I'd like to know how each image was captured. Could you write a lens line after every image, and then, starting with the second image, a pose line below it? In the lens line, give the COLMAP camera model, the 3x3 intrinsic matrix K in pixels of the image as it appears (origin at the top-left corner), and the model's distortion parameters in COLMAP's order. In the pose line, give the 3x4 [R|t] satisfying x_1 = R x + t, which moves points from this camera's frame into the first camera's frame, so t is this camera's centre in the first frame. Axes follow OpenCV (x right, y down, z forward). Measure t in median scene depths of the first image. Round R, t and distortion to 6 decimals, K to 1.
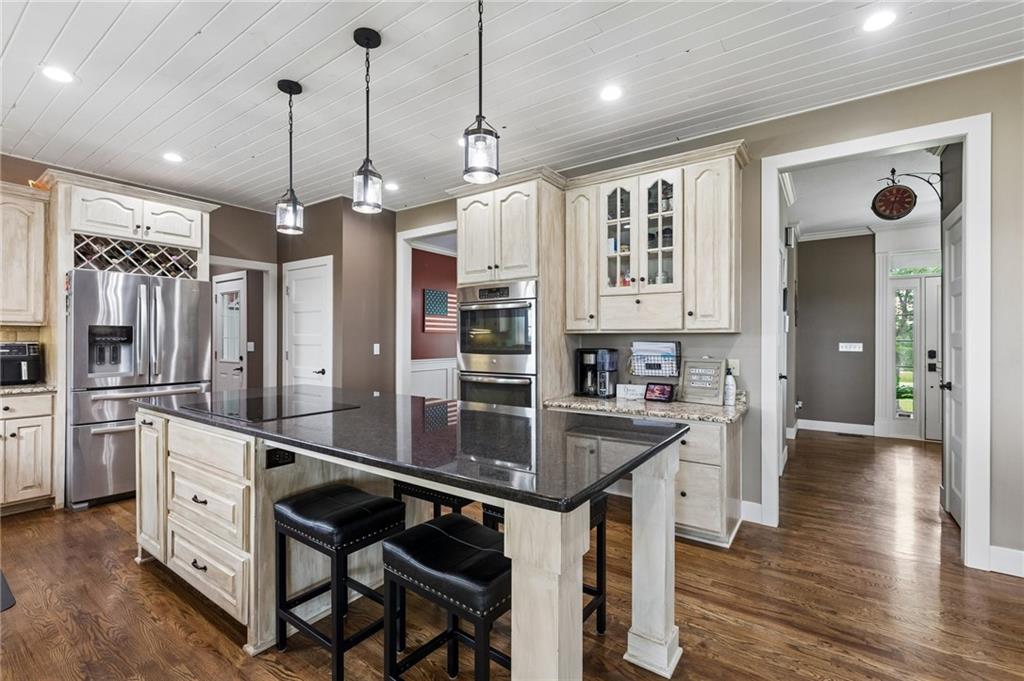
lens RADIAL K [[458.5, 0, 502.2], [0, 458.5, 339.1], [0, 0, 1]] dist [-0.002015, -0.000917]
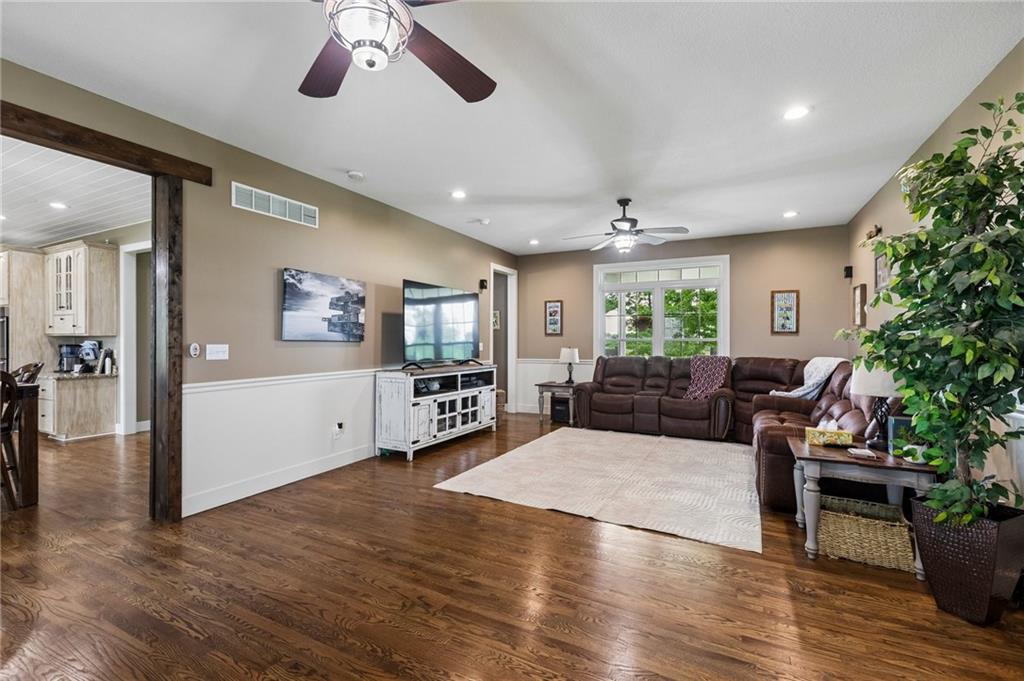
lens RADIAL K [[458.5, 0, 502.2], [0, 458.5, 339.1], [0, 0, 1]] dist [-0.002015, -0.000917]
pose [[0.991744, -0.001931, 0.128218, 1.736432], [0.002792, 0.999975, -0.006536, 0.016153], [-0.128203, 0.006840, 0.991724, -1.011714]]
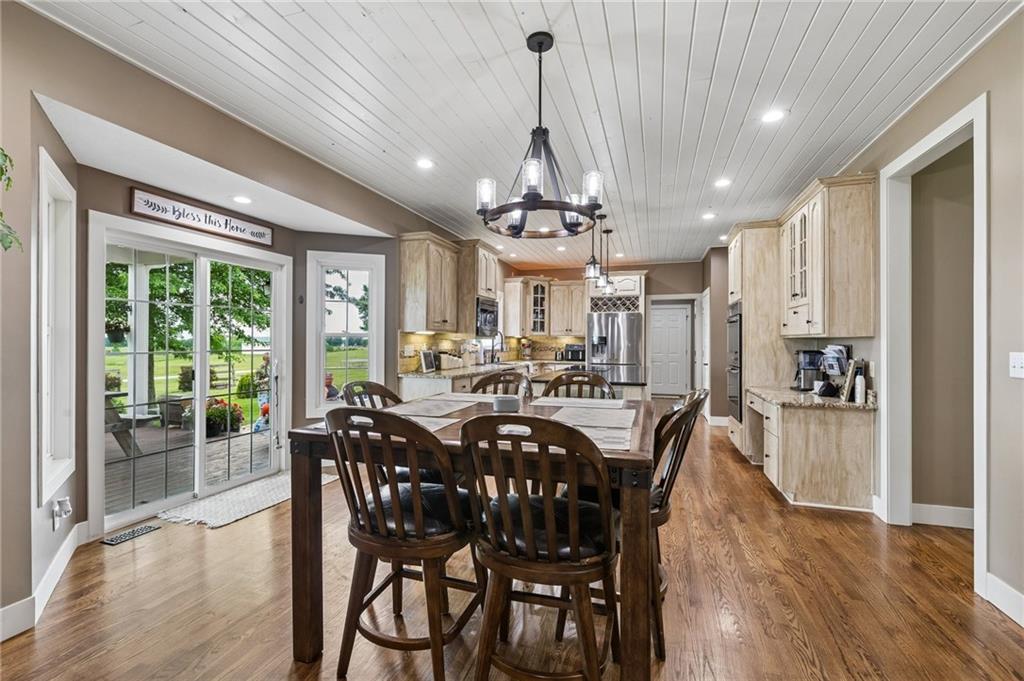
lens RADIAL K [[458.5, 0, 502.2], [0, 458.5, 339.1], [0, 0, 1]] dist [-0.002015, -0.000917]
pose [[0.294924, -0.006093, -0.955501, 1.192859], [-0.011583, 0.999883, -0.009951, 0.012080], [0.955450, 0.014002, 0.294820, -0.128871]]
